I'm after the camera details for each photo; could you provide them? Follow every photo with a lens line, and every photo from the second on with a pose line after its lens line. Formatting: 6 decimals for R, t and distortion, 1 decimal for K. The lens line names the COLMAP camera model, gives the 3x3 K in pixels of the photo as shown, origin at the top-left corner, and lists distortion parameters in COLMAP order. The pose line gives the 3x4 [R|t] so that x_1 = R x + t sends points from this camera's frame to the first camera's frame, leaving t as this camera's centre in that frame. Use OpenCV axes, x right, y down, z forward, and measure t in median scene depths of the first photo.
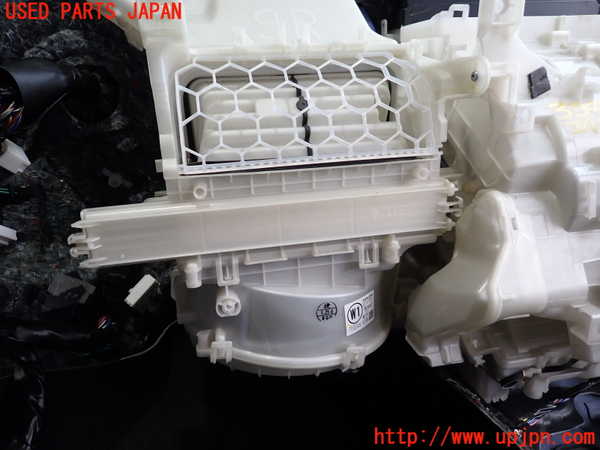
lens RADIAL K [[466.1, 0, 300.0], [0, 466.1, 225.0], [0, 0, 1]] dist [0.003604, 0.005842]
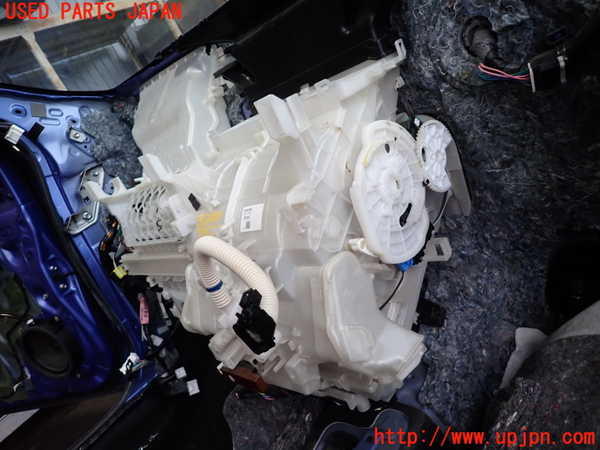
lens RADIAL K [[466.1, 0, 300.0], [0, 466.1, 225.0], [0, 0, 1]] dist [0.003604, 0.005842]
pose [[0.510628, 0.066002, -0.857265, 2.039841], [0.157124, 0.973096, 0.168511, -0.430982], [0.845323, -0.220744, 0.486520, 0.491498]]
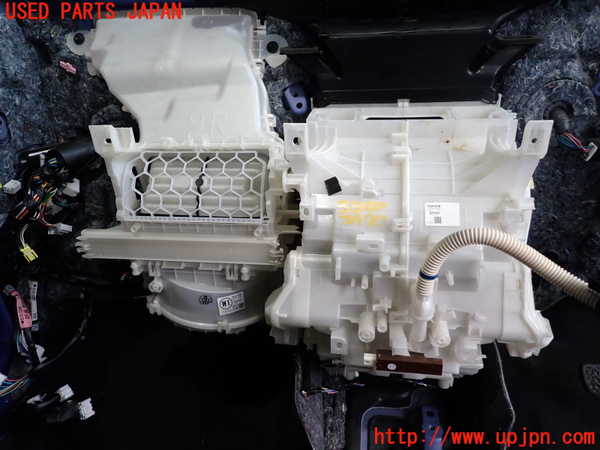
lens RADIAL K [[466.1, 0, 300.0], [0, 466.1, 225.0], [0, 0, 1]] dist [0.003604, 0.005842]
pose [[0.934255, 0.149794, -0.323619, 0.900499], [-0.100730, 0.981394, 0.163462, -0.407418], [0.342083, -0.120117, 0.931961, -0.469453]]
